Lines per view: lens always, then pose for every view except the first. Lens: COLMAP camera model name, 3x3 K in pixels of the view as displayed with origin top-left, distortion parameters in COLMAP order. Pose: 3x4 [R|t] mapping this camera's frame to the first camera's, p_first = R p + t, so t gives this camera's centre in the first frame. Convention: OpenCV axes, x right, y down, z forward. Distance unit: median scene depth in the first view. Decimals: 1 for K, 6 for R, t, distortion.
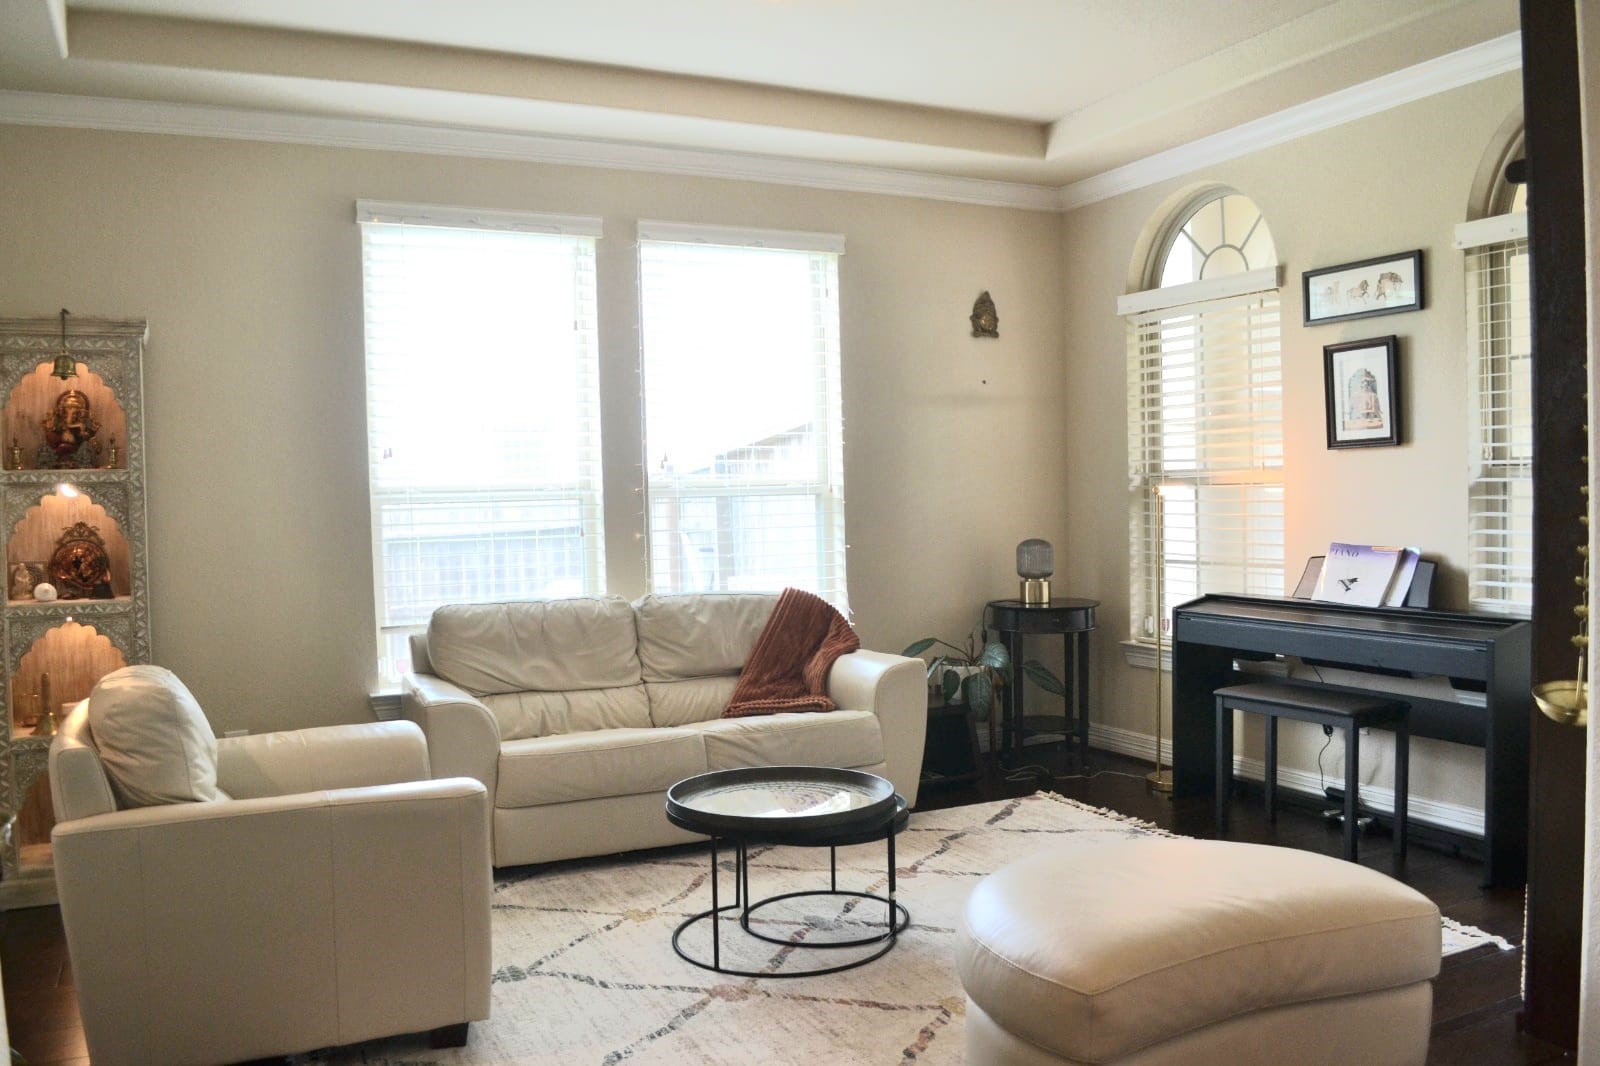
lens RADIAL K [[1319.5, 0, 796.2], [0, 1319.5, 551.5], [0, 0, 1]] dist [-0.068453, 0.003383]
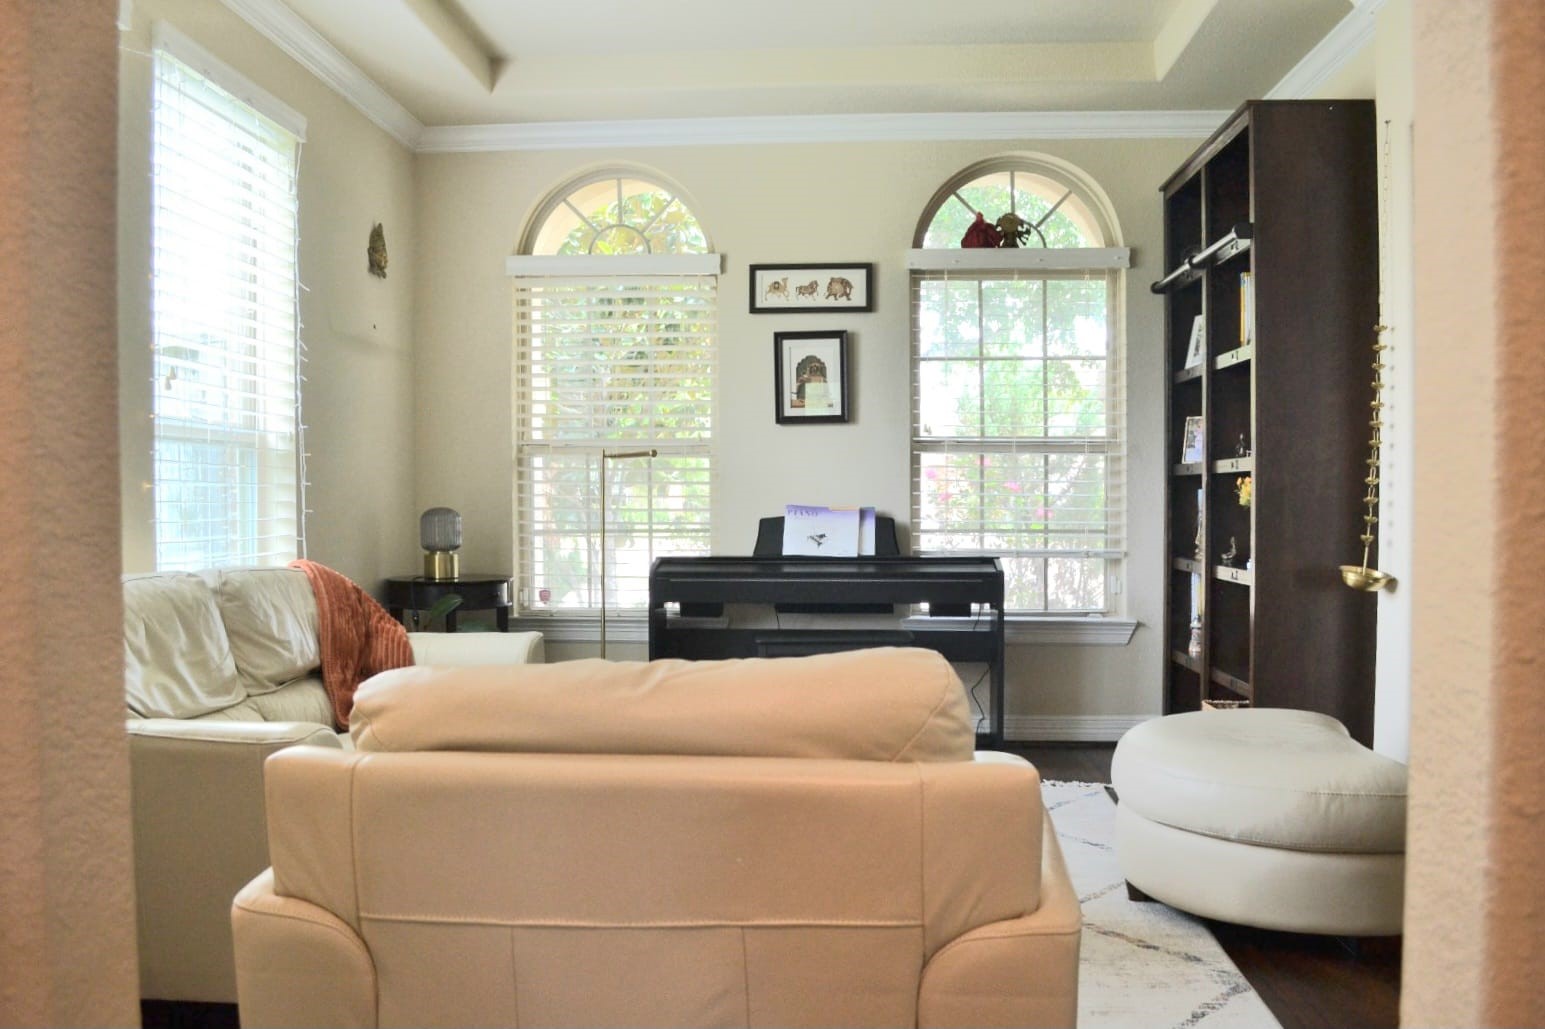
lens RADIAL K [[1274.1, 0, 768.8], [0, 1274.1, 532.4], [0, 0, 1]] dist [-0.068453, 0.003383]
pose [[0.502195, -0.002249, 0.864751, -0.559032], [0.027744, 0.999524, -0.013512, 0.031639], [-0.864309, 0.030778, 0.502018, 0.451452]]
